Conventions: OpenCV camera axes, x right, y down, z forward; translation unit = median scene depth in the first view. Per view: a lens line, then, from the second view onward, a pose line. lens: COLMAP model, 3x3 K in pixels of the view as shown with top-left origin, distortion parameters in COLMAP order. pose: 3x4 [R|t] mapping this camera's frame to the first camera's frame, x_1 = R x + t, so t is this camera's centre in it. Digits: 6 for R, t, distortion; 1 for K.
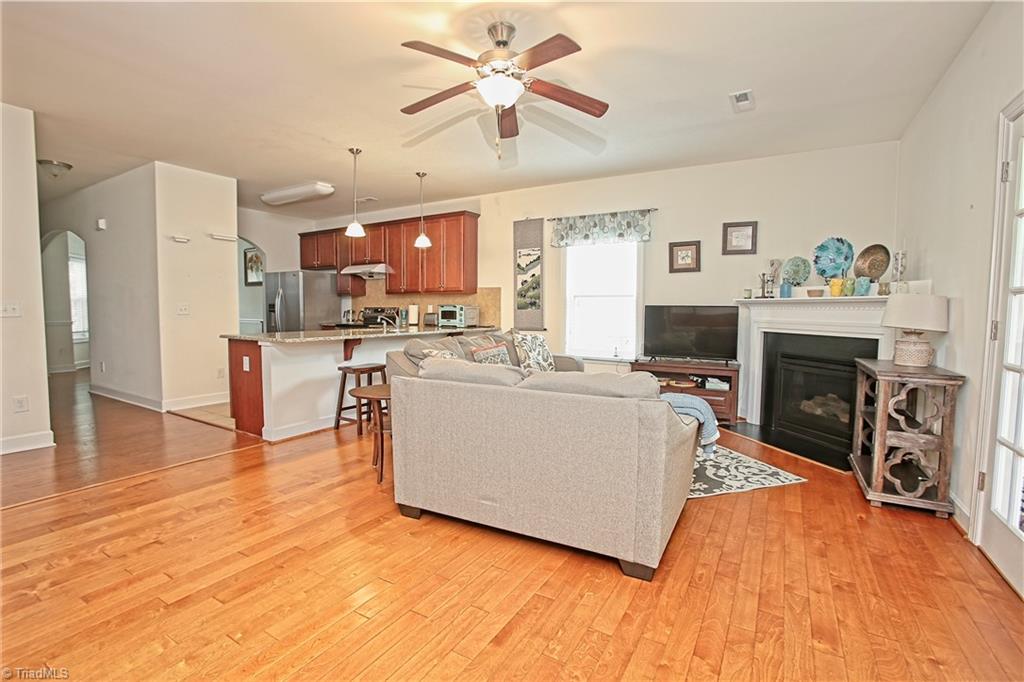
lens RADIAL K [[473.8, 0, 507.4], [0, 473.8, 335.1], [0, 0, 1]] dist [-0.053439, 0.017478]
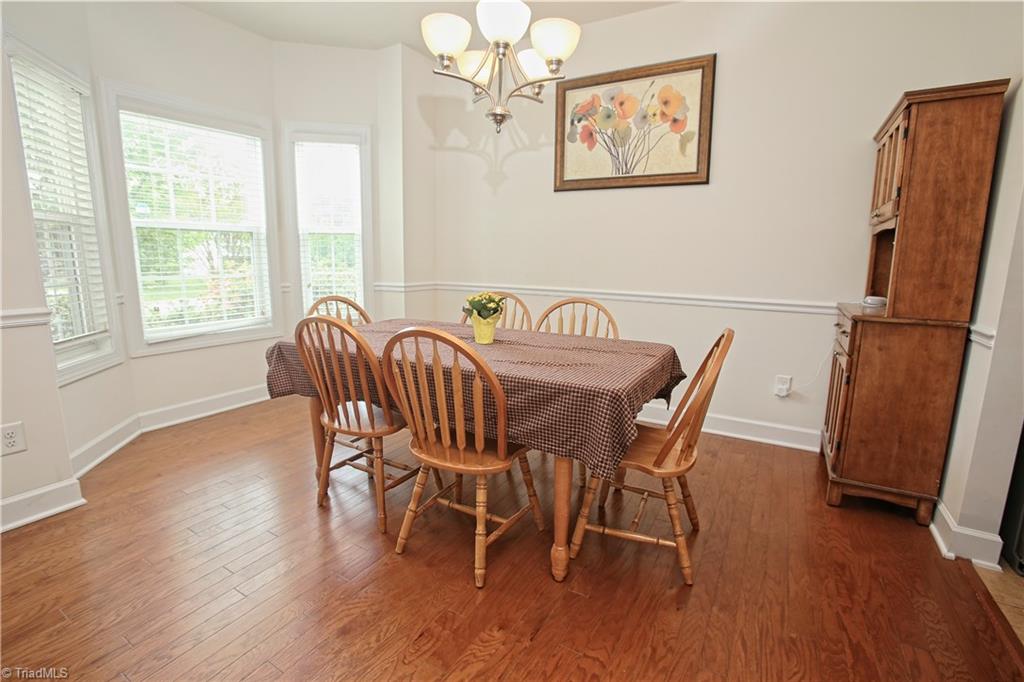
lens RADIAL K [[473.8, 0, 509.1], [0, 473.8, 338.4], [0, 0, 1]] dist [-0.053439, 0.017478]
pose [[0.998491, 0.006359, 0.054539, -0.977560], [-0.012672, 0.993143, 0.116215, -0.057930], [-0.053426, -0.116731, 0.991726, 1.015942]]
